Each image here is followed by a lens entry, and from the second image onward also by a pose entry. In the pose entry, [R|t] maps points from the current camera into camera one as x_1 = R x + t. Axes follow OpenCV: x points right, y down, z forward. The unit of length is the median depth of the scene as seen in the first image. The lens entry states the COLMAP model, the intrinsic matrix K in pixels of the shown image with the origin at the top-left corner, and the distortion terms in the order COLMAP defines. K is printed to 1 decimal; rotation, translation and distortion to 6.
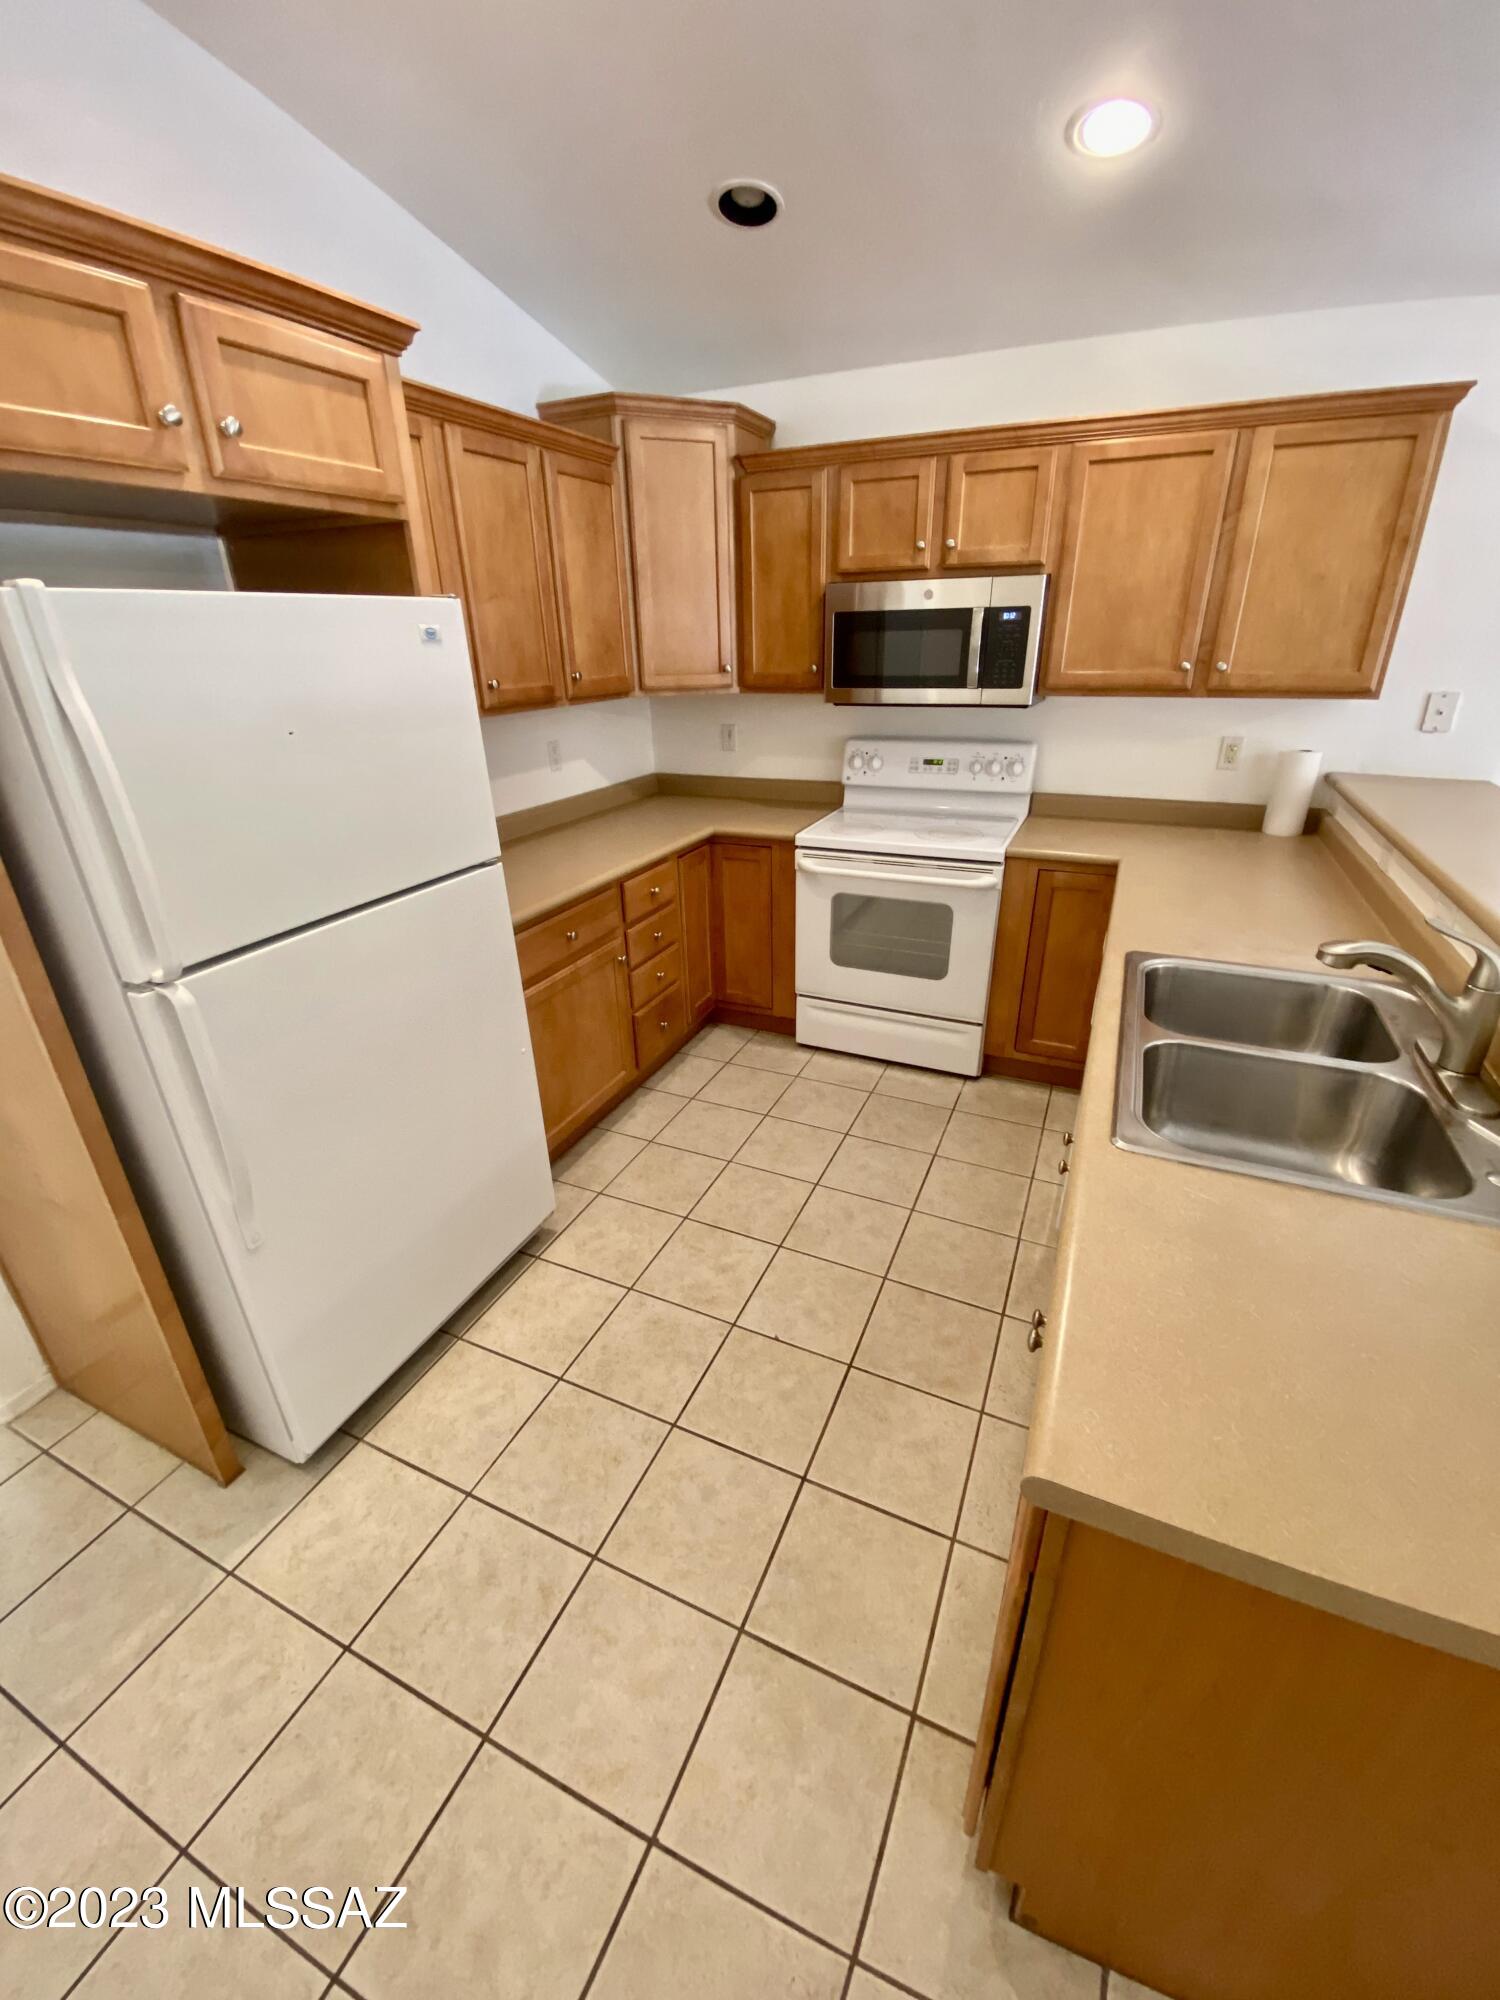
lens RADIAL K [[815.1, 0, 756.4], [0, 815.1, 997.8], [0, 0, 1]] dist [0.026585, -0.023812]
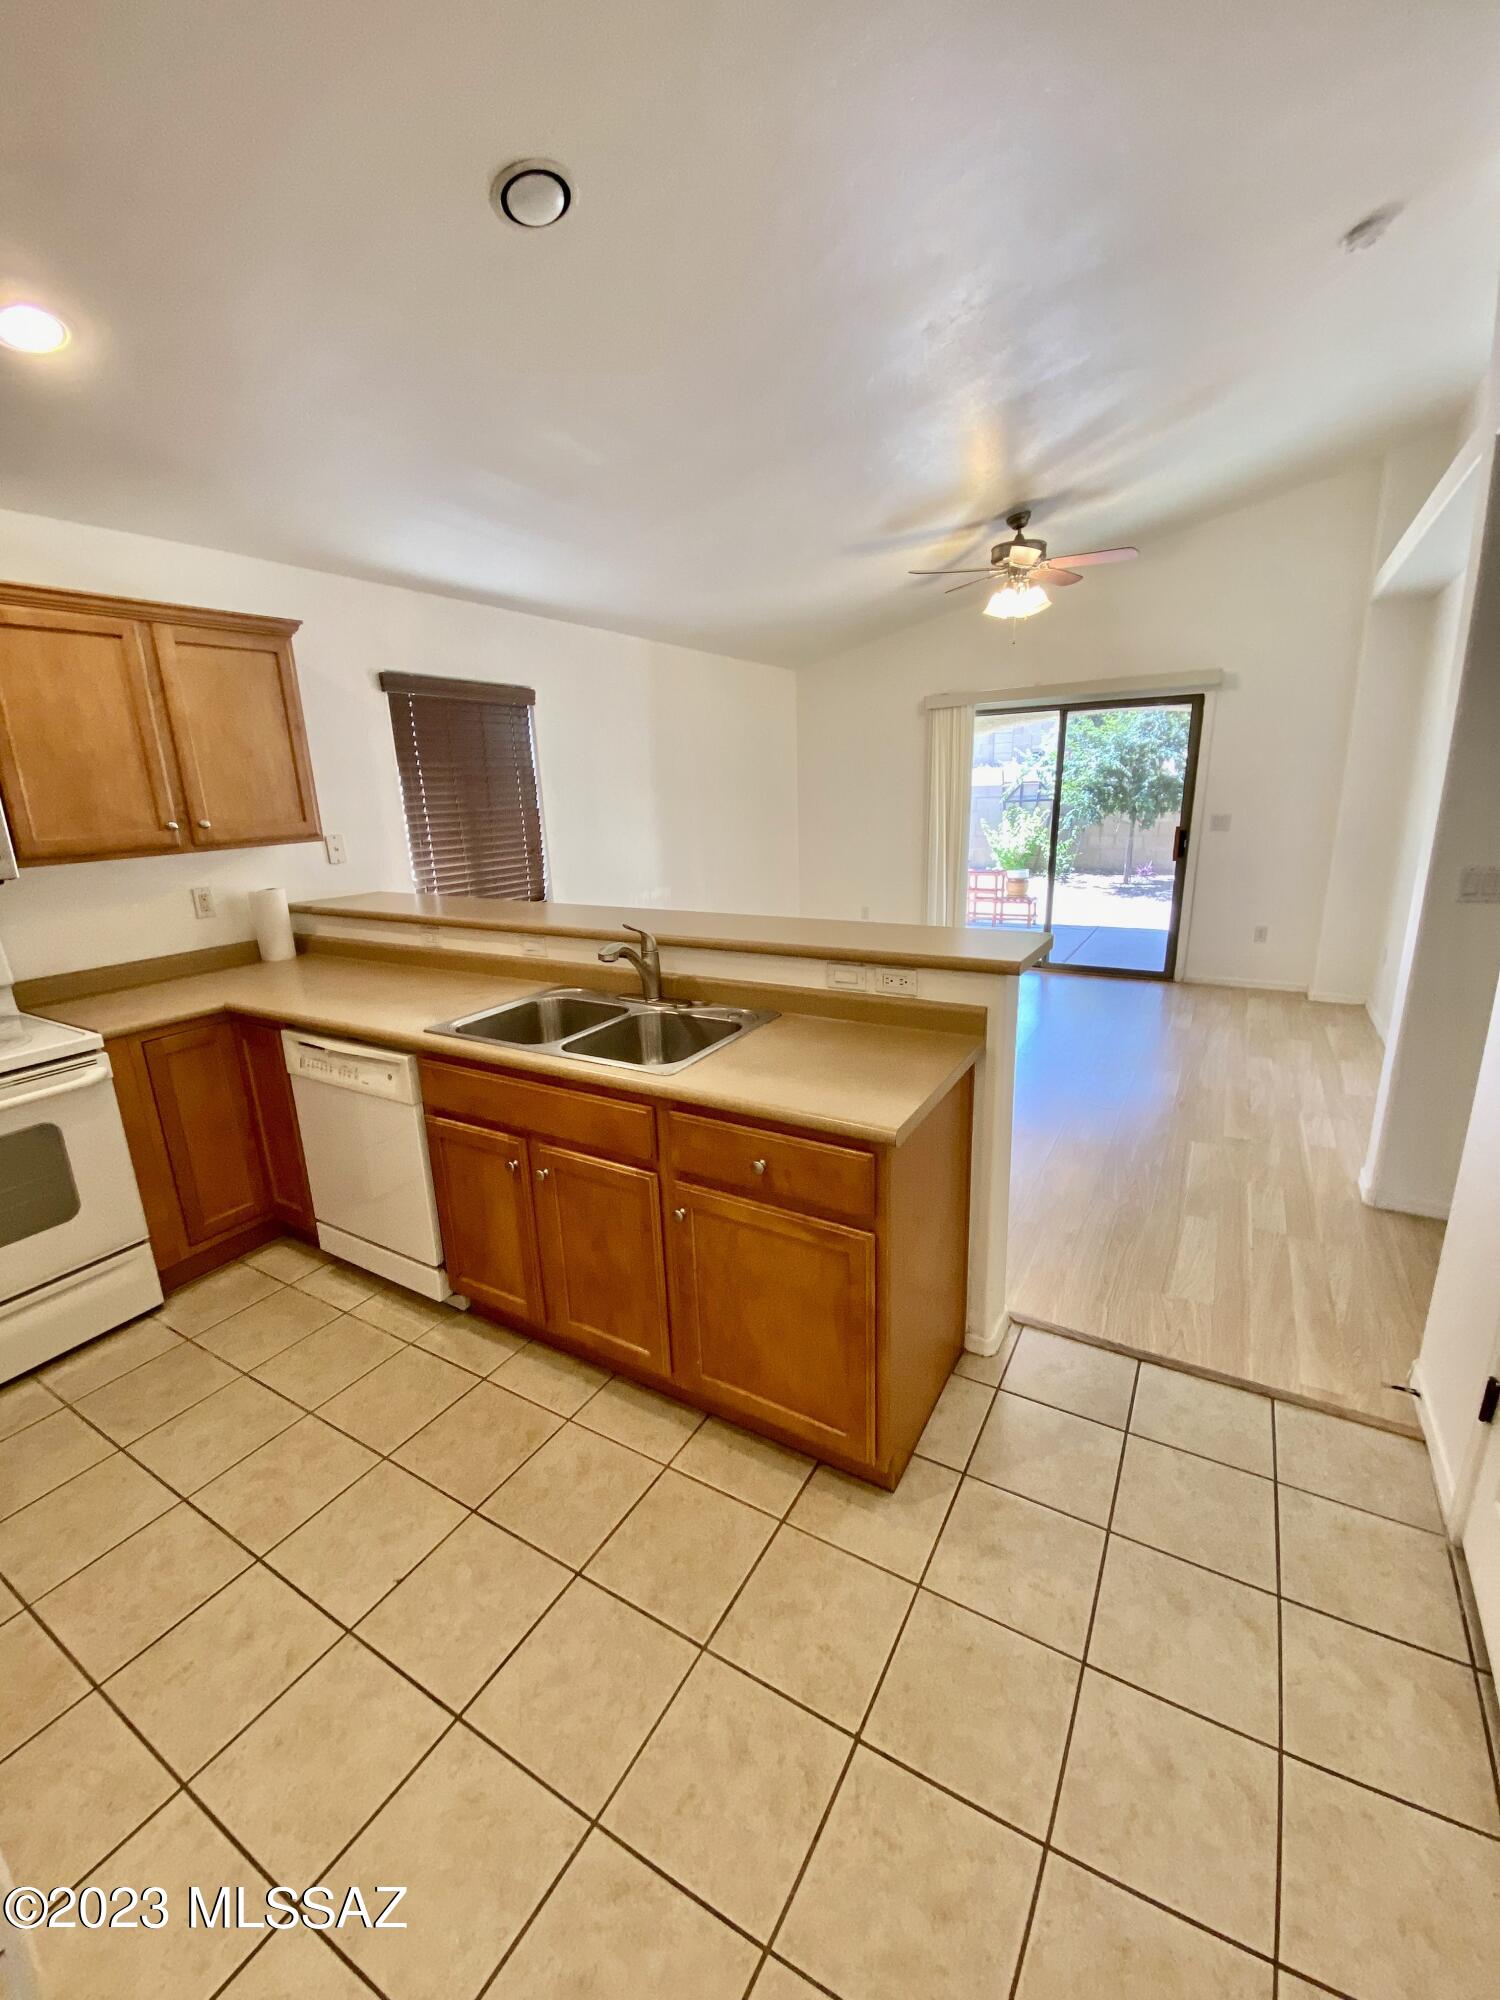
lens RADIAL K [[809.1, 0, 750.0], [0, 809.1, 1000.0], [0, 0, 1]] dist [0.033596, -0.028624]
pose [[0.105799, -0.244539, 0.963850, -0.452445], [0.438827, 0.881282, 0.175422, -0.066548], [-0.892322, 0.404404, 0.200549, 0.221510]]
